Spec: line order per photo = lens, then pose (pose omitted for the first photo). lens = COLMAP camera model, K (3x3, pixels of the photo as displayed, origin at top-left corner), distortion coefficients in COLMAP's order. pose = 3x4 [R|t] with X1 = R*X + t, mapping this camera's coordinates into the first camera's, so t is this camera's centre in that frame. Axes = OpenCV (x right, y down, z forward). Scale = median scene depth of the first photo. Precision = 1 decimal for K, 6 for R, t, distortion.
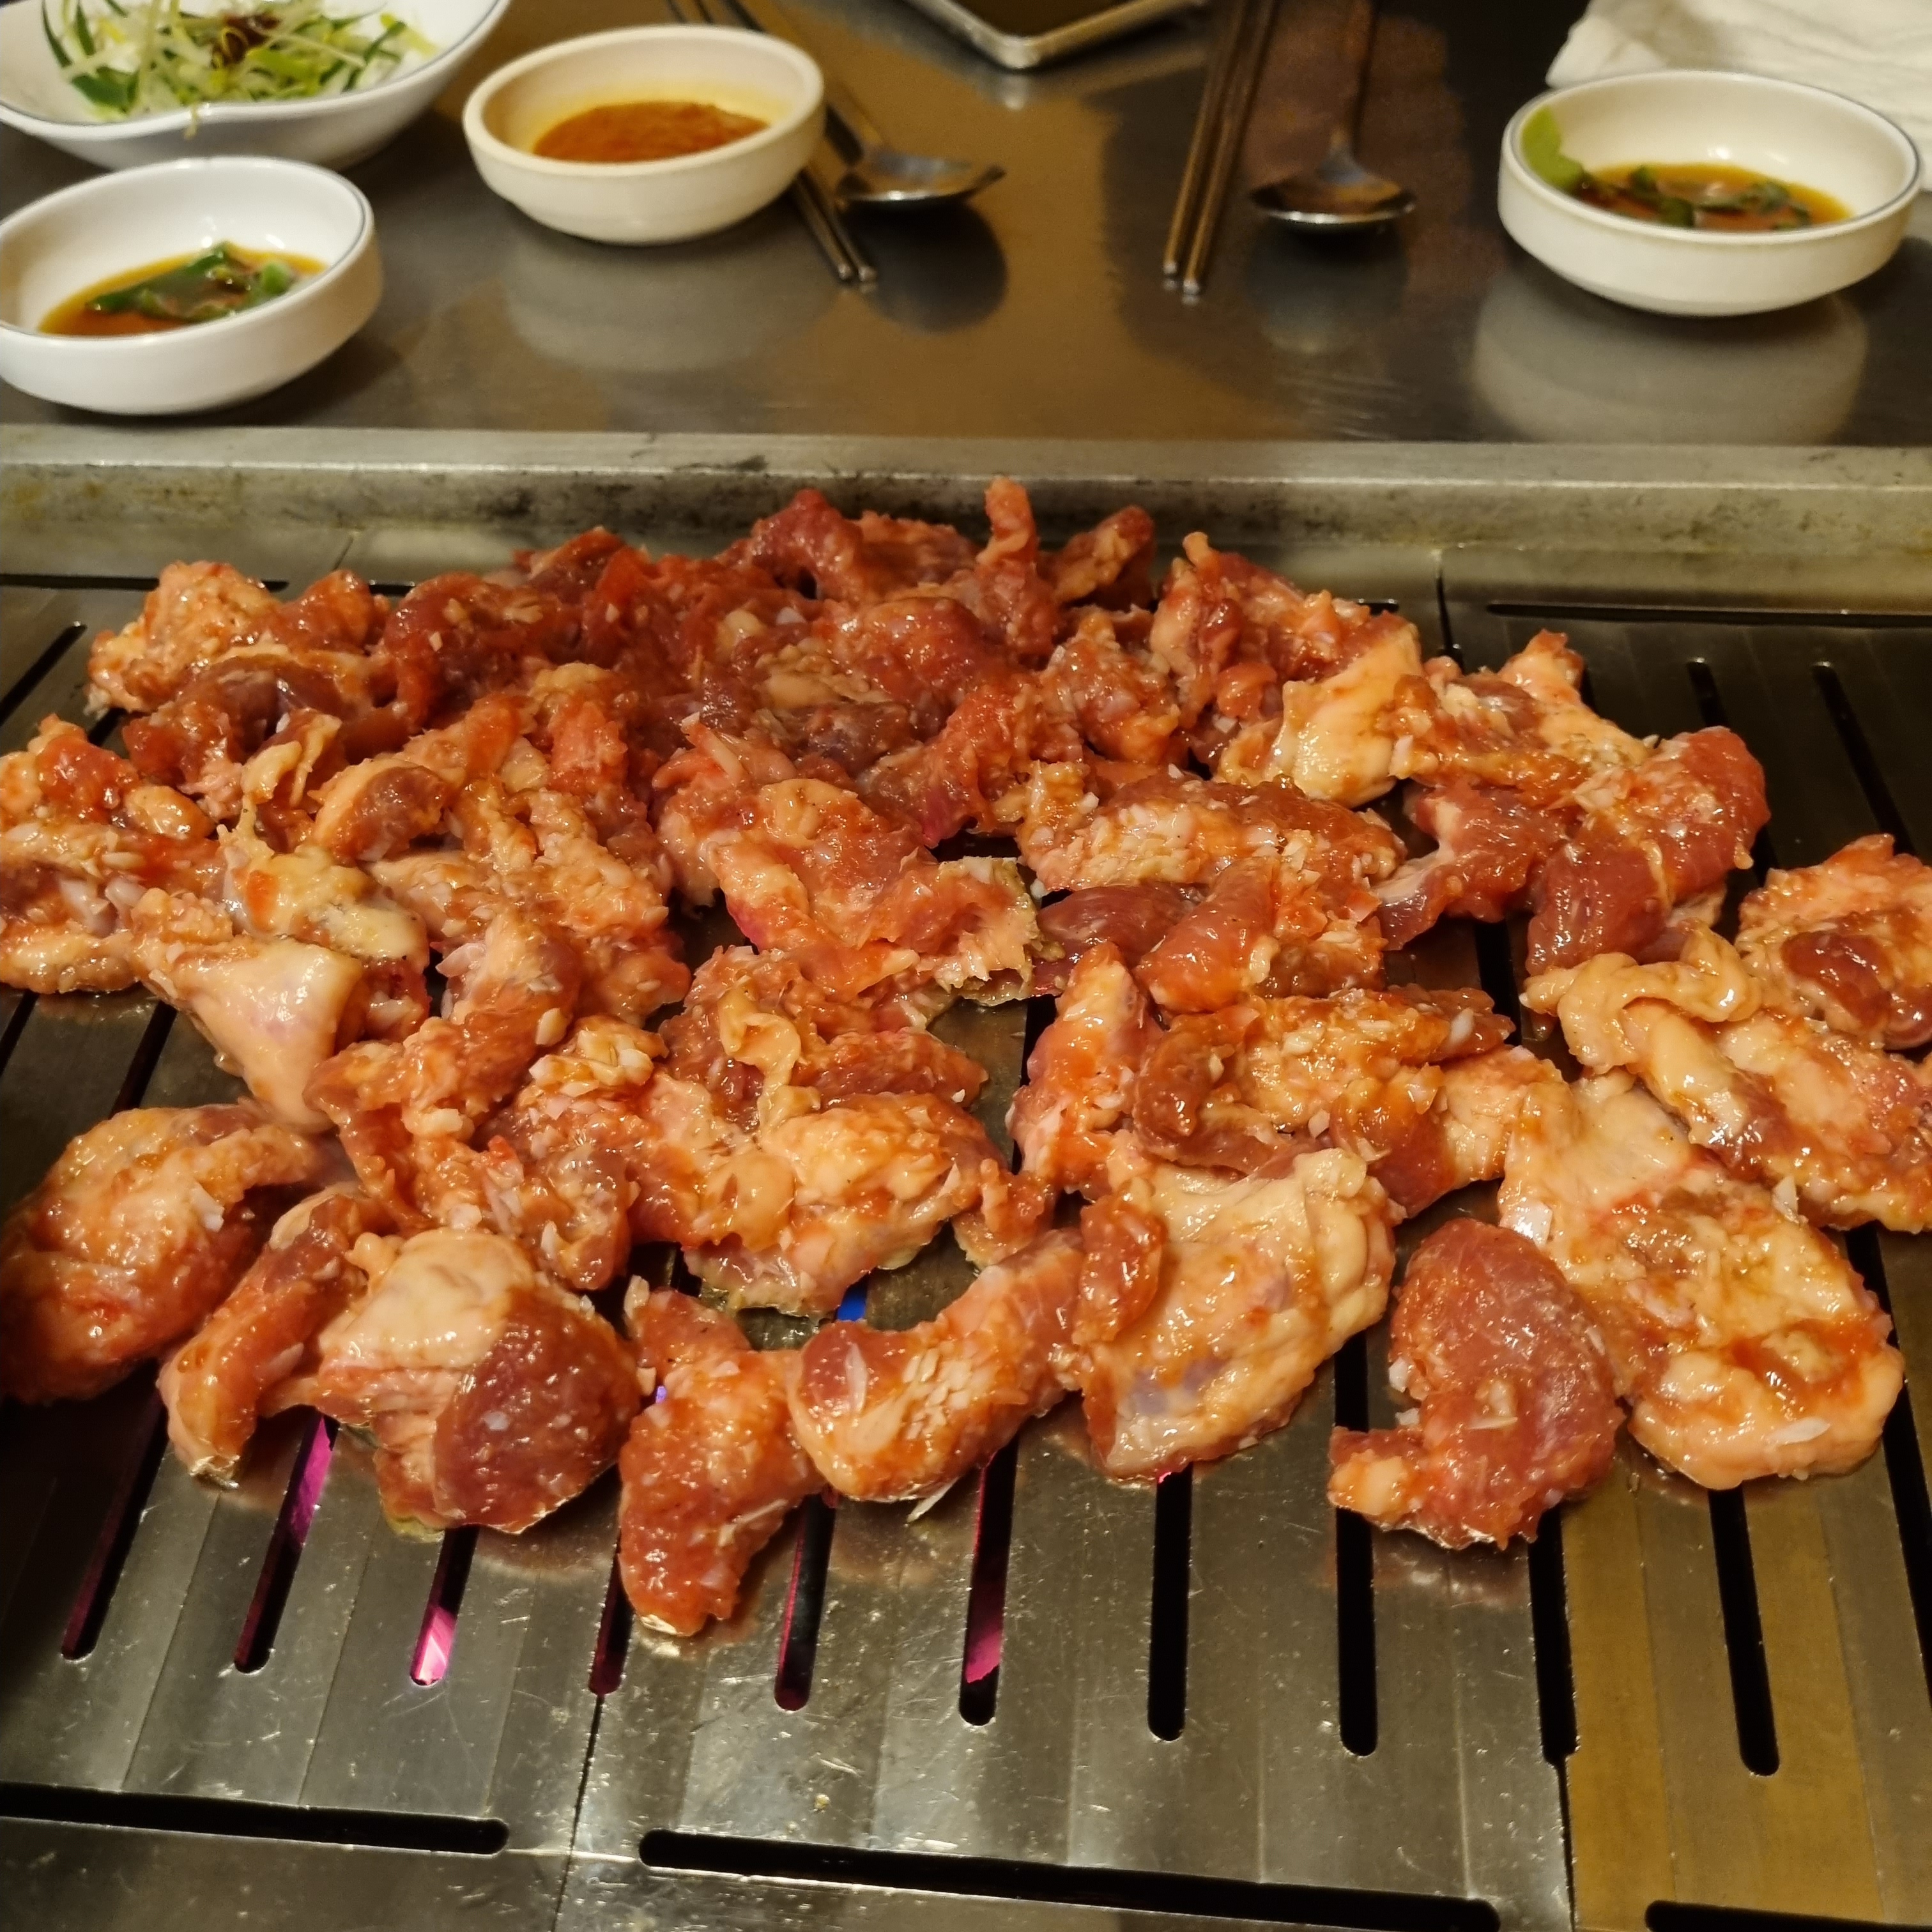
lens RADIAL K [[1954.3, 0, 966.0], [0, 1954.3, 966.0], [0, 0, 1]] dist [0.005574, -0.007764]
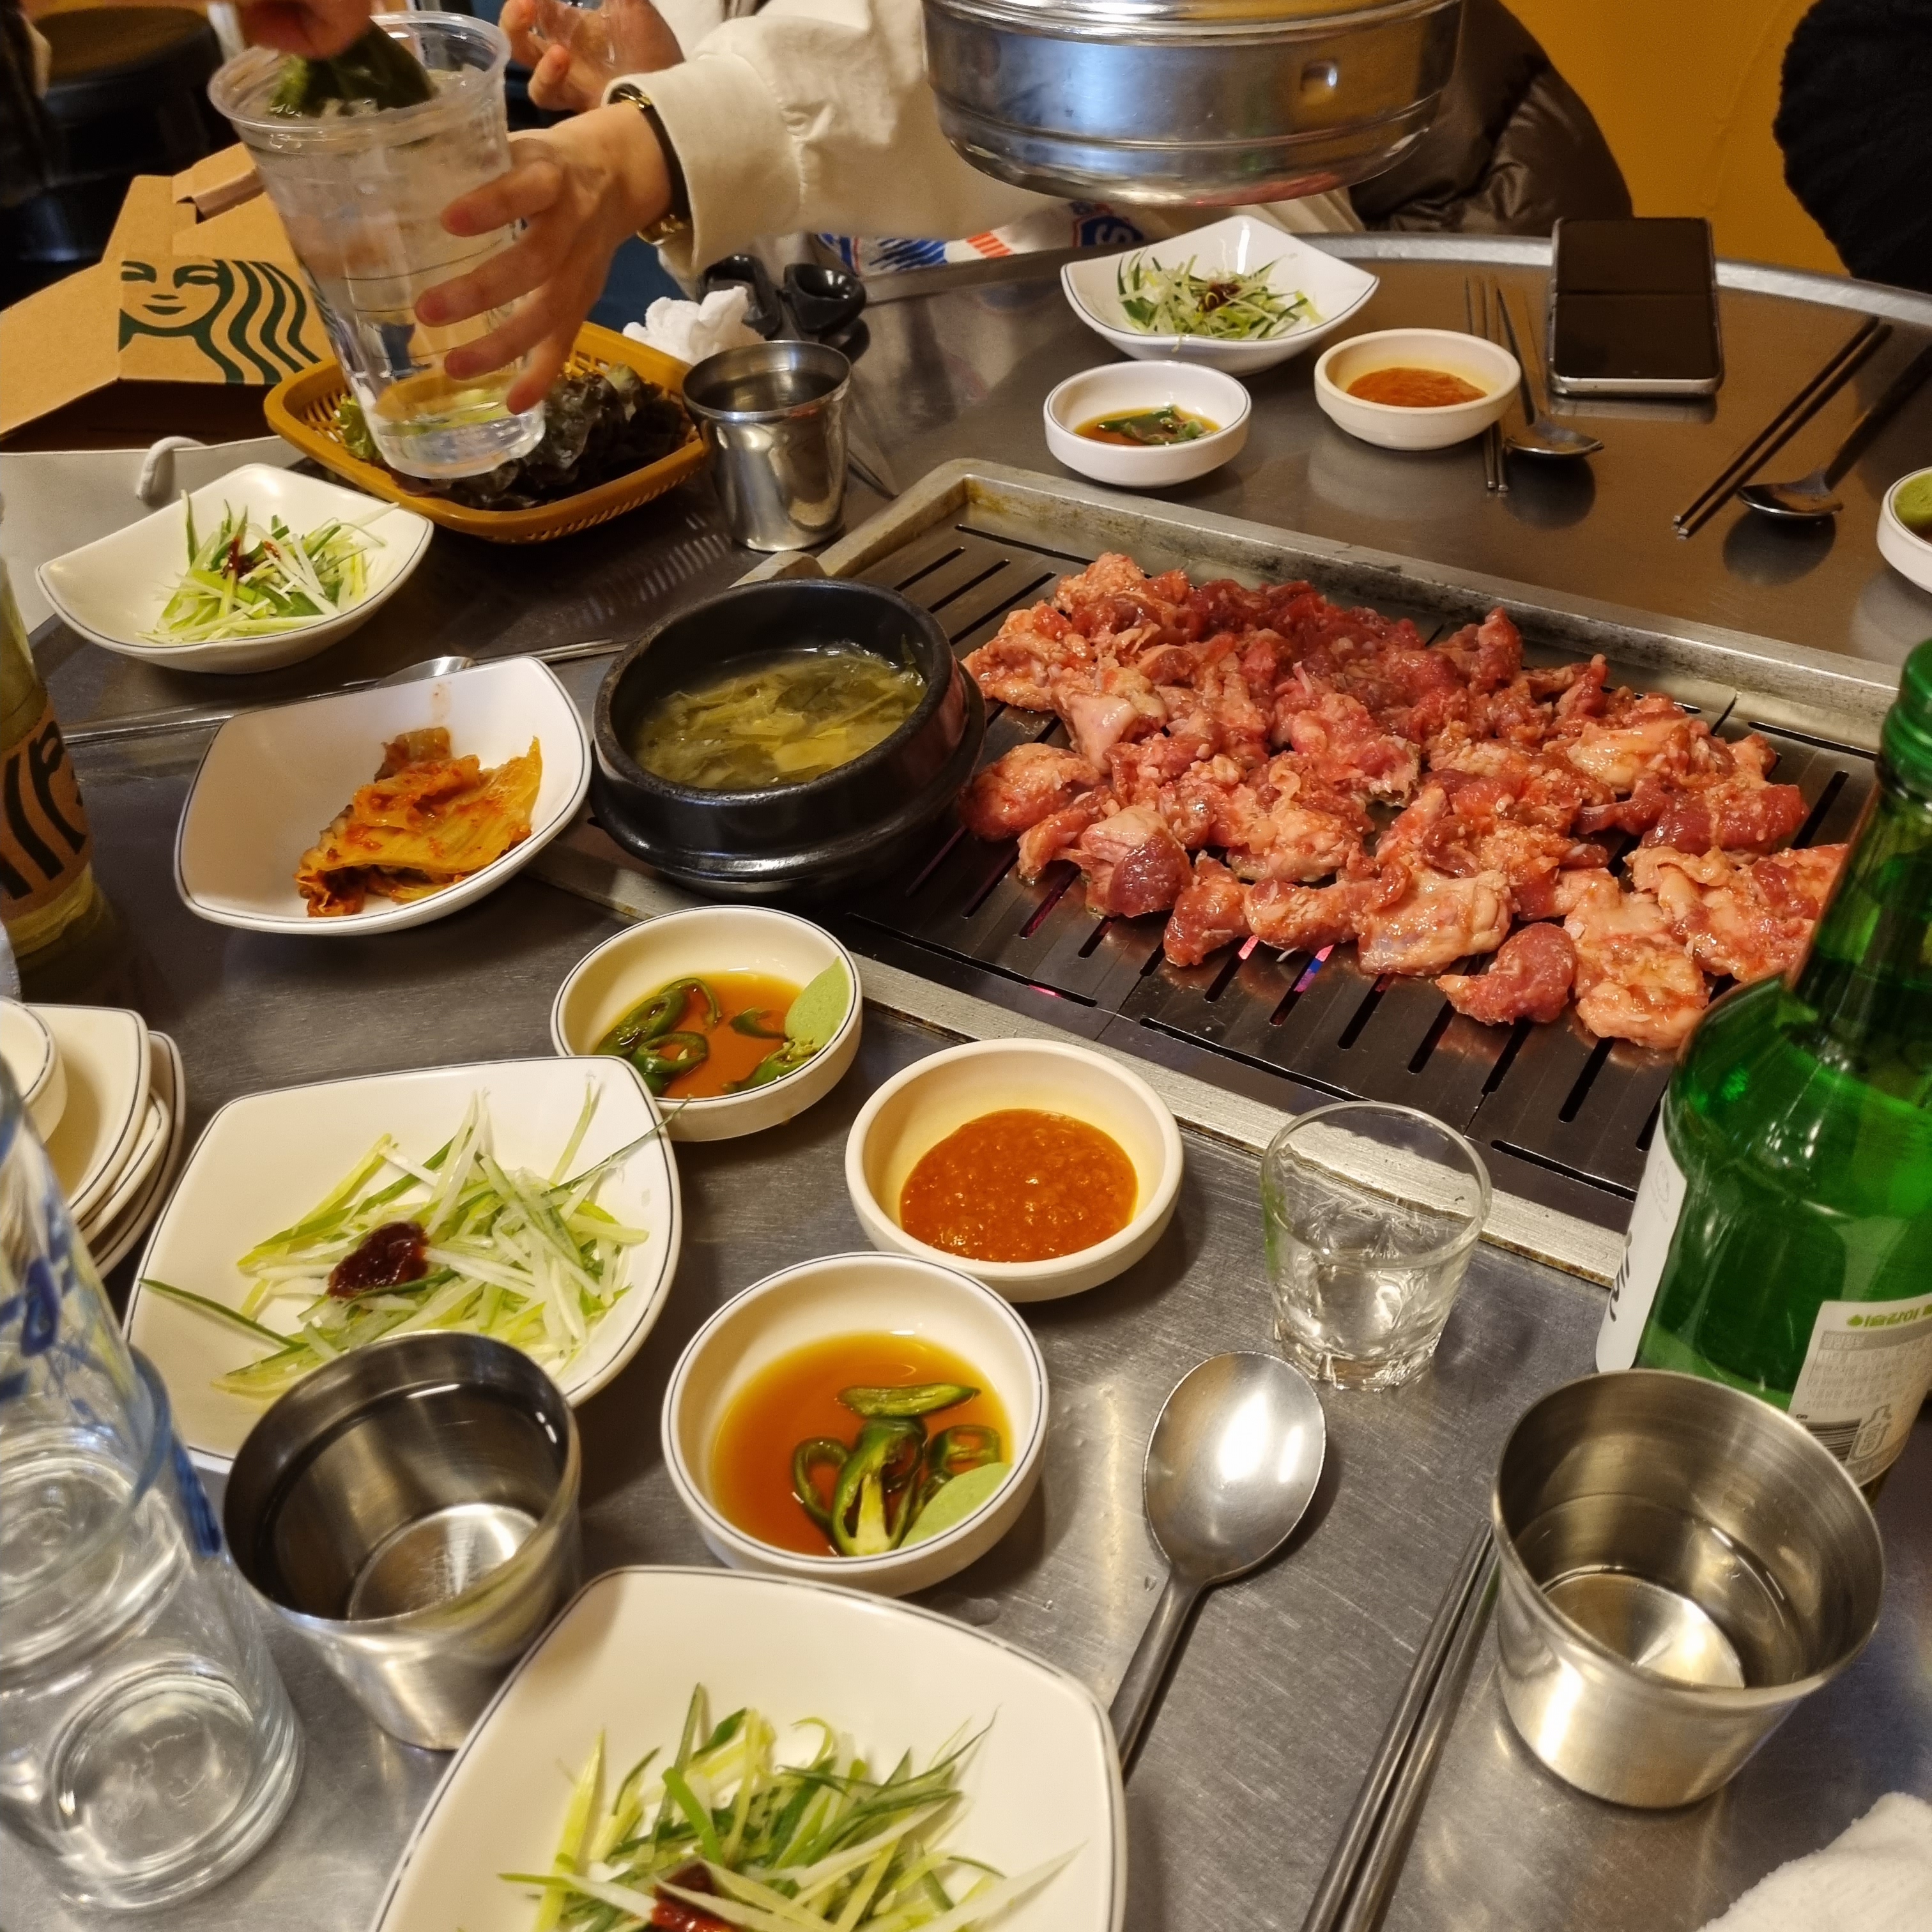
lens RADIAL K [[1758.5, 0, 966.0], [0, 1758.5, 966.0], [0, 0, 1]] dist [0.021542, -0.005659]
pose [[0.888468, 0.294746, -0.351780, 0.331560], [-0.311476, 0.950207, 0.009476, 0.315049], [0.337057, 0.101152, 0.936035, -0.999890]]
